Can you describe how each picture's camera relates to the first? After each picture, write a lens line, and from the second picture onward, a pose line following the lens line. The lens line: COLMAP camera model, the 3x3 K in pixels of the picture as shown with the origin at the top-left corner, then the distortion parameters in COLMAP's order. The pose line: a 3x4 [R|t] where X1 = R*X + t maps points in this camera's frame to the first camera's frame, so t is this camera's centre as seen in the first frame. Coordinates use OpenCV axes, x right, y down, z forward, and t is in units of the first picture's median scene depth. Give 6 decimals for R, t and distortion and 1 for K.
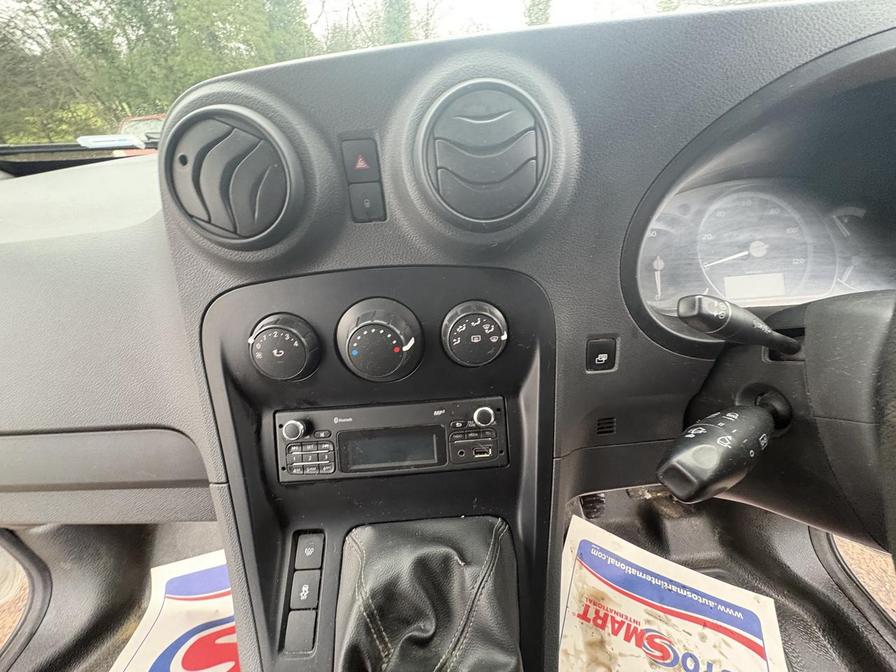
lens RADIAL K [[351.7, 0, 452.9], [0, 351.7, 336.2], [0, 0, 1]] dist [-0.002705, 0.000884]
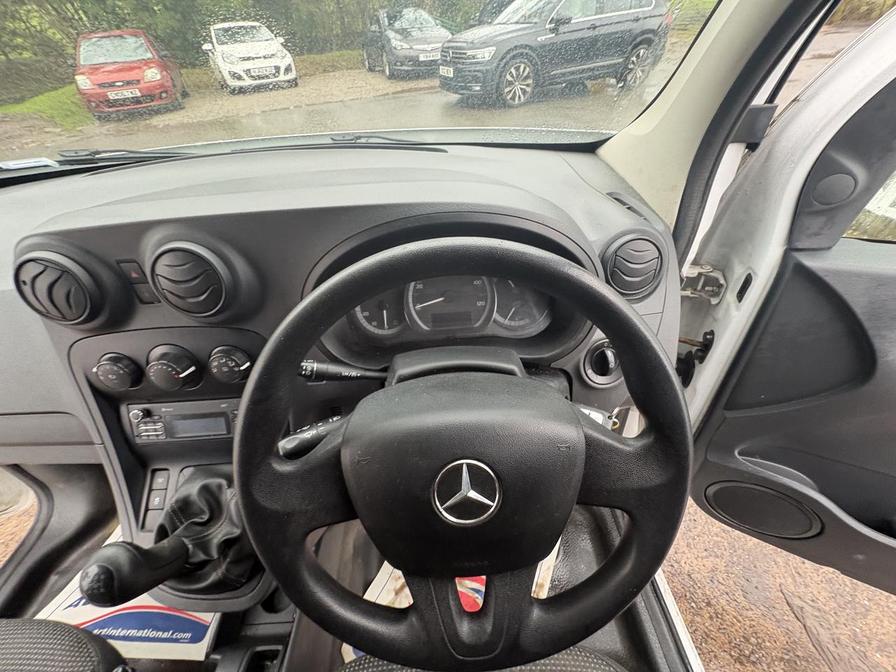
lens RADIAL K [[351.7, 0, 451.8], [0, 351.7, 334.9], [0, 0, 1]] dist [-0.002705, 0.000884]
pose [[0.999957, 0.004488, -0.008168, 1.085277], [-0.003038, 0.985511, 0.169583, -0.413009], [0.008811, -0.169551, 0.985482, -0.604154]]
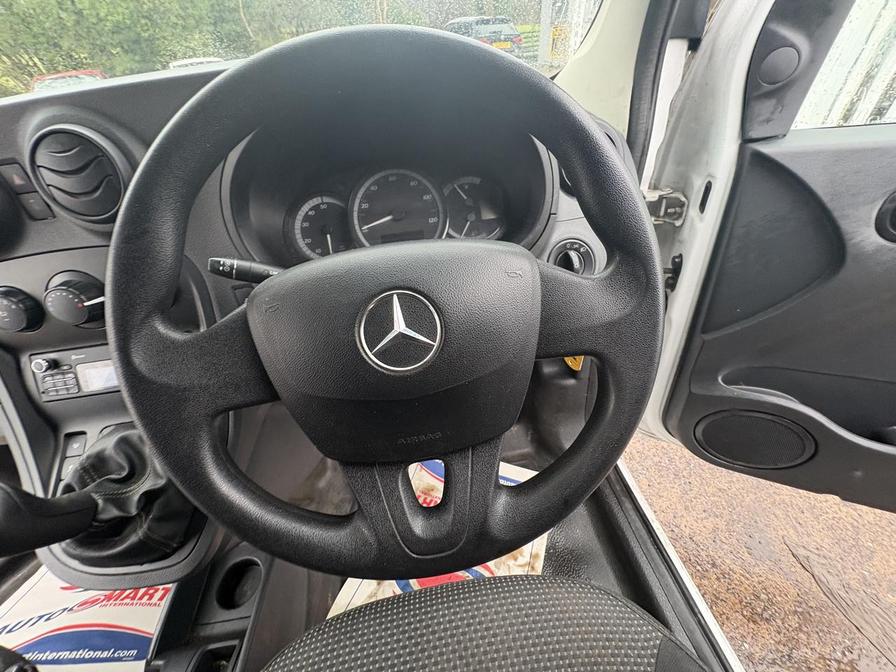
lens RADIAL K [[351.7, 0, 450.7], [0, 351.7, 333.1], [0, 0, 1]] dist [-0.002705, 0.000884]
pose [[0.996070, -0.080053, 0.037899, 1.199543], [0.075165, 0.990354, 0.116400, 0.087702], [-0.046852, -0.113094, 0.992479, -0.517889]]
